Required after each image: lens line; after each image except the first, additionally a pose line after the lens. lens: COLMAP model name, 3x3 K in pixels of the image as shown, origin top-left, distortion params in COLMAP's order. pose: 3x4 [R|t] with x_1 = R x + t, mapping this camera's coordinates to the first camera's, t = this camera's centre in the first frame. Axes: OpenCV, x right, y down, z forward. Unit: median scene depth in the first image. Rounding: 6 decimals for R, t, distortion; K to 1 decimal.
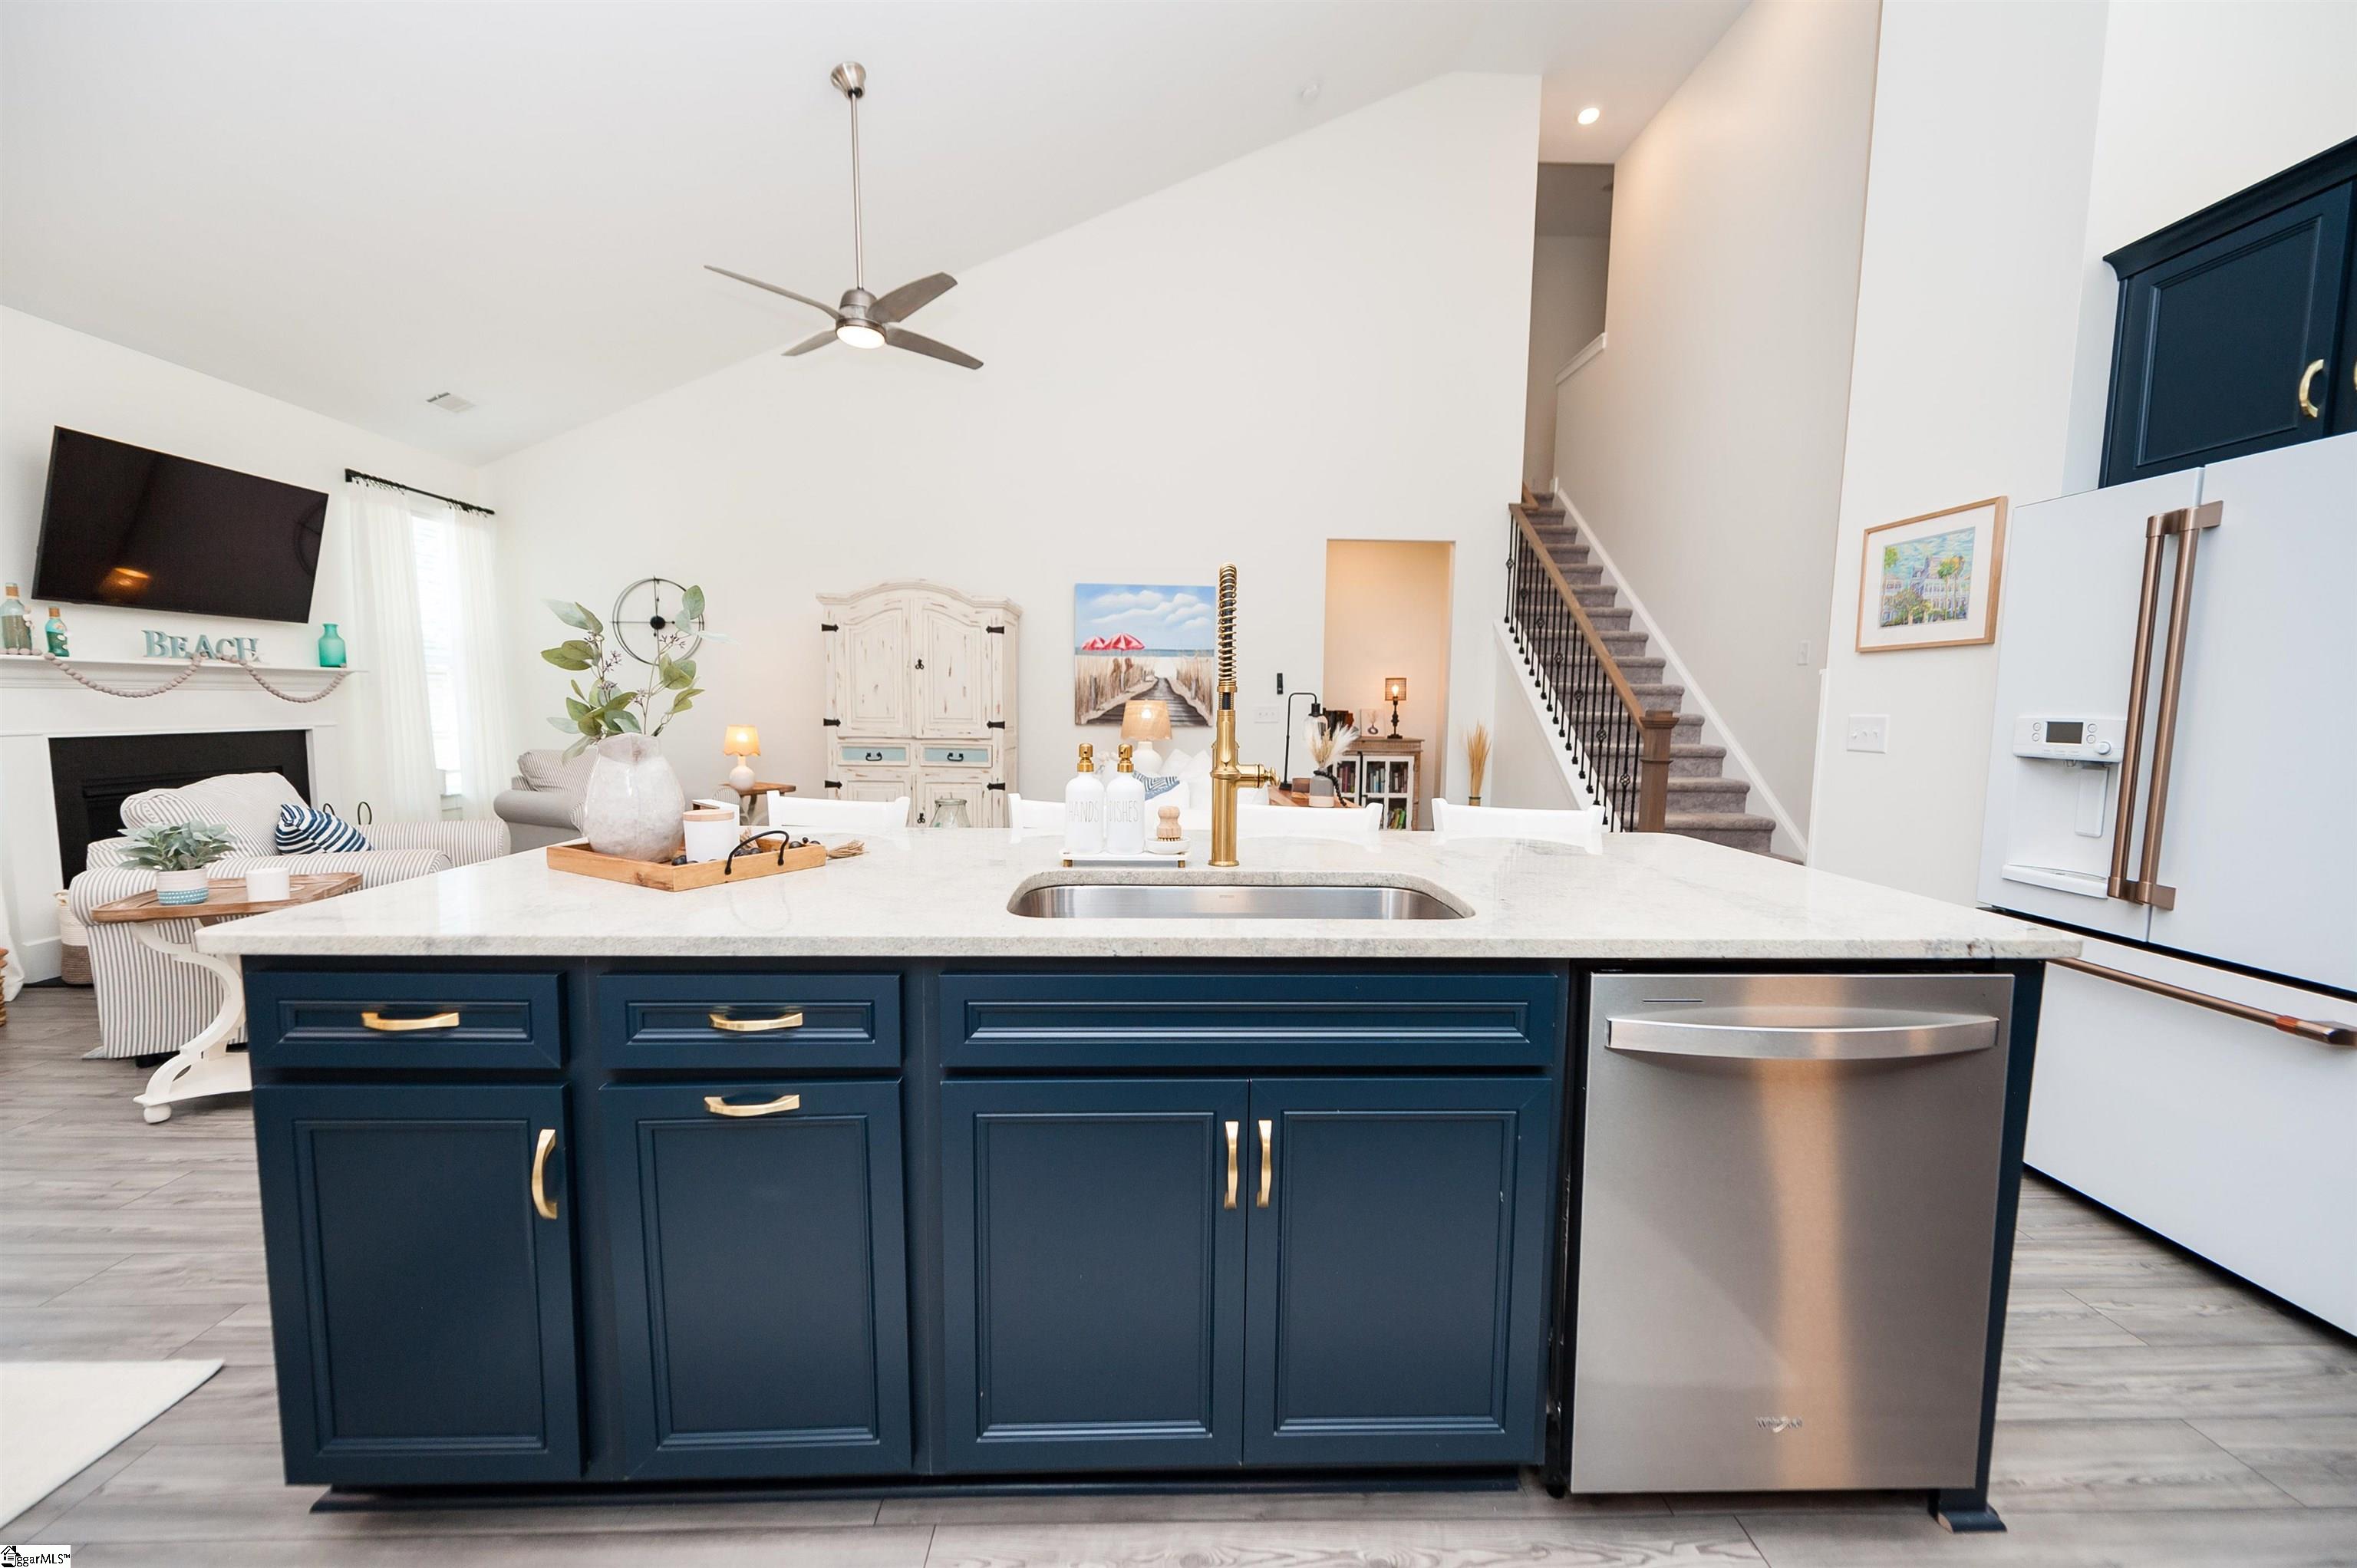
lens RADIAL K [[920.3, 0, 1185.3], [0, 920.3, 792.2], [0, 0, 1]] dist [0.017145, -0.006235]
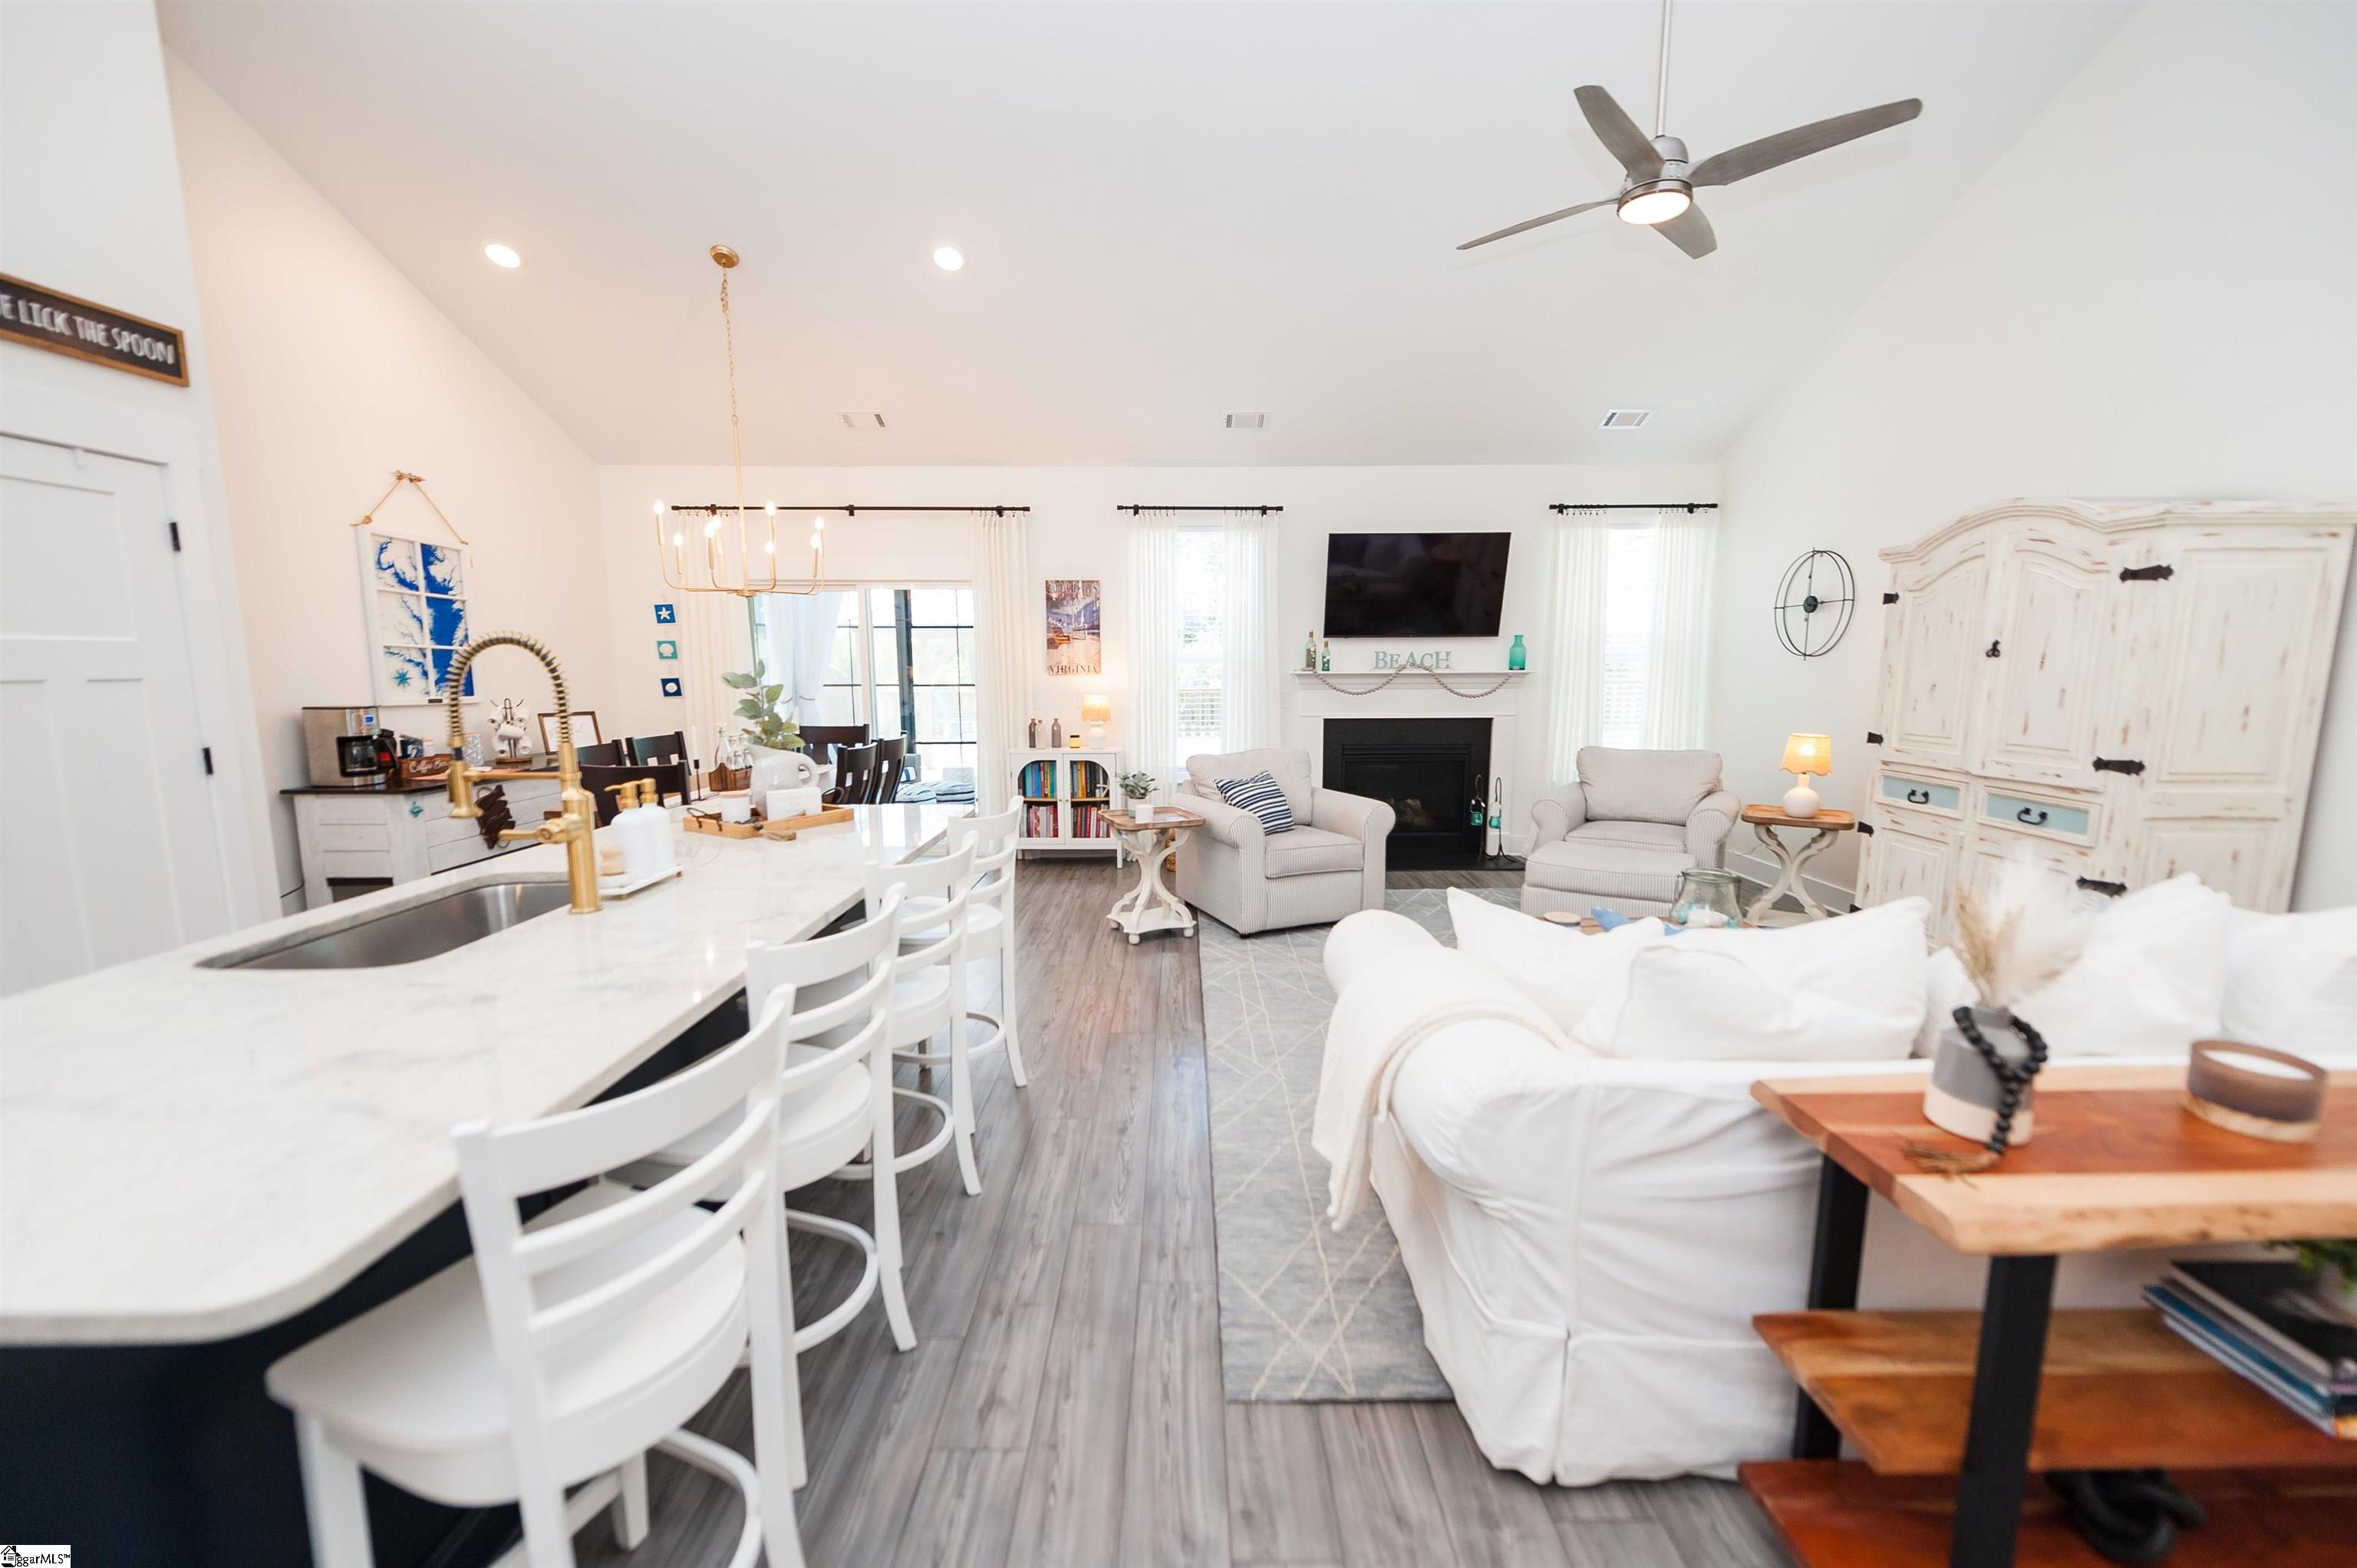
lens RADIAL K [[920.3, 0, 1185.3], [0, 920.3, 792.2], [0, 0, 1]] dist [0.017145, -0.006235]
pose [[-0.029486, 0.126508, -0.991527, 0.314254], [-0.094219, 0.987190, 0.128757, -0.076644], [0.995115, 0.097217, -0.017188, 0.509112]]
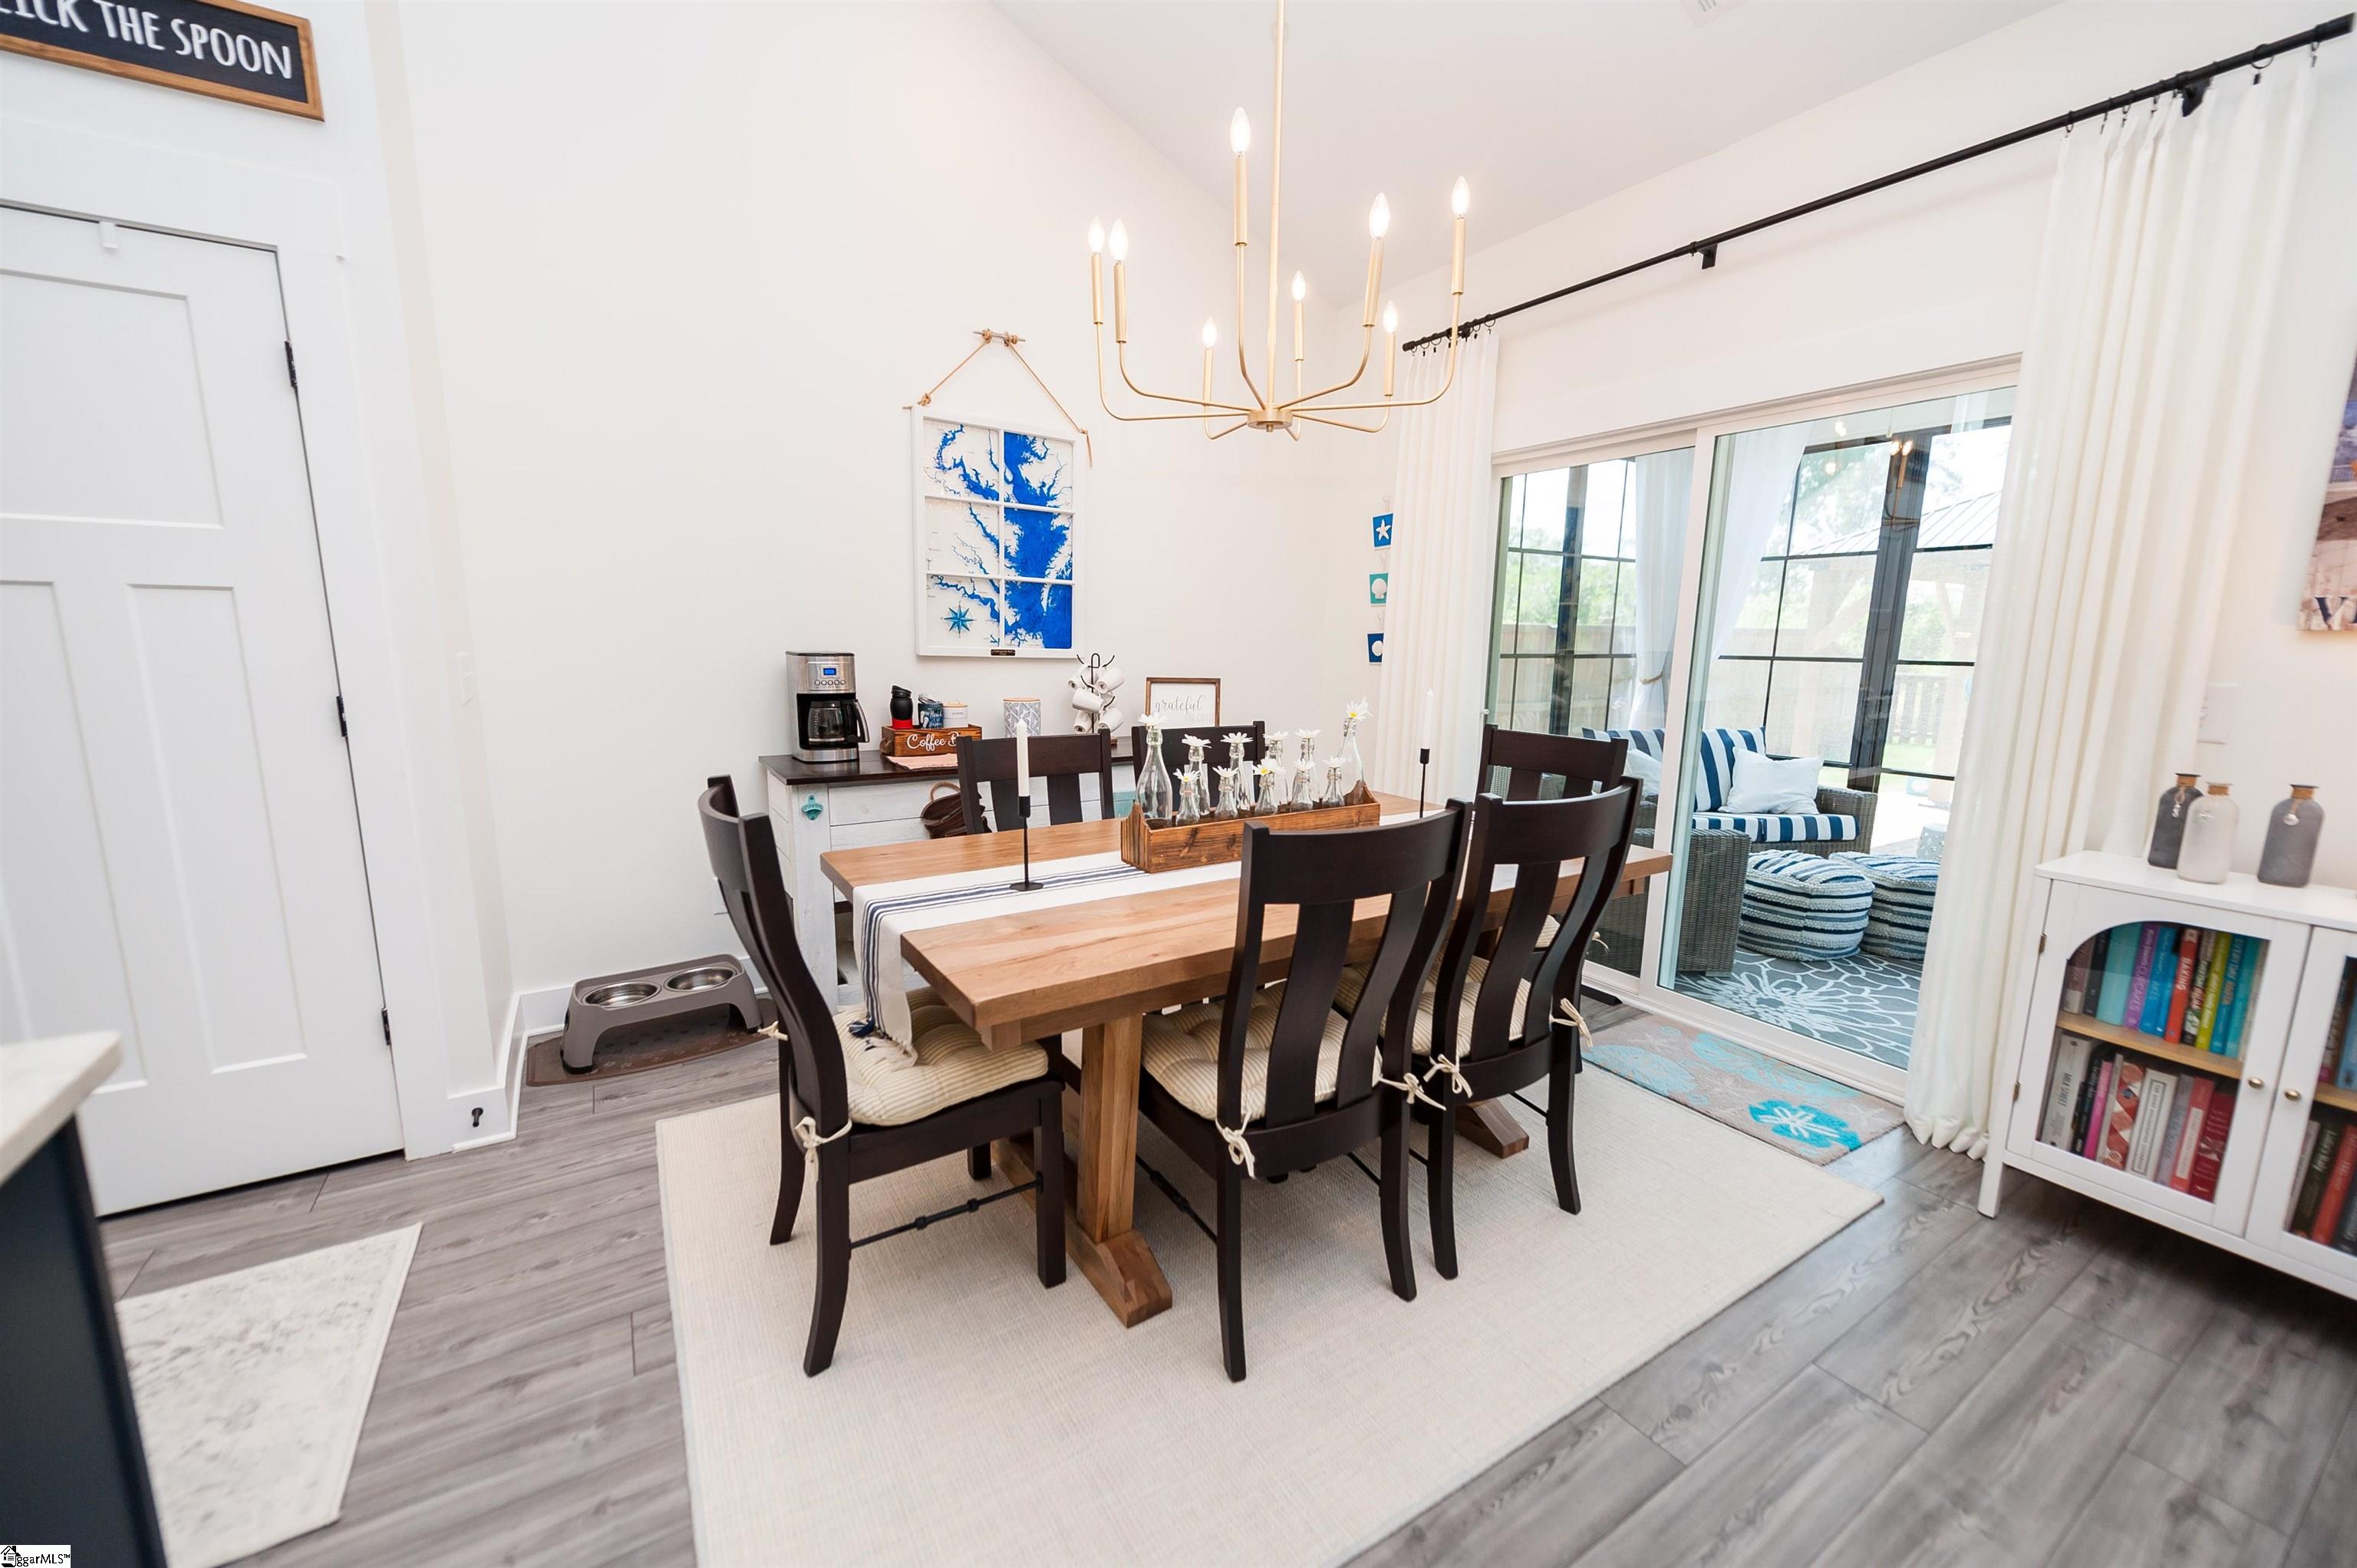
lens RADIAL K [[920.3, 0, 1185.3], [0, 920.3, 792.2], [0, 0, 1]] dist [0.017145, -0.006235]
pose [[-0.862229, 0.062707, -0.502622, -0.290058], [-0.071957, 0.967079, 0.244092, -0.054634], [0.501381, 0.246630, -0.829332, 0.401478]]
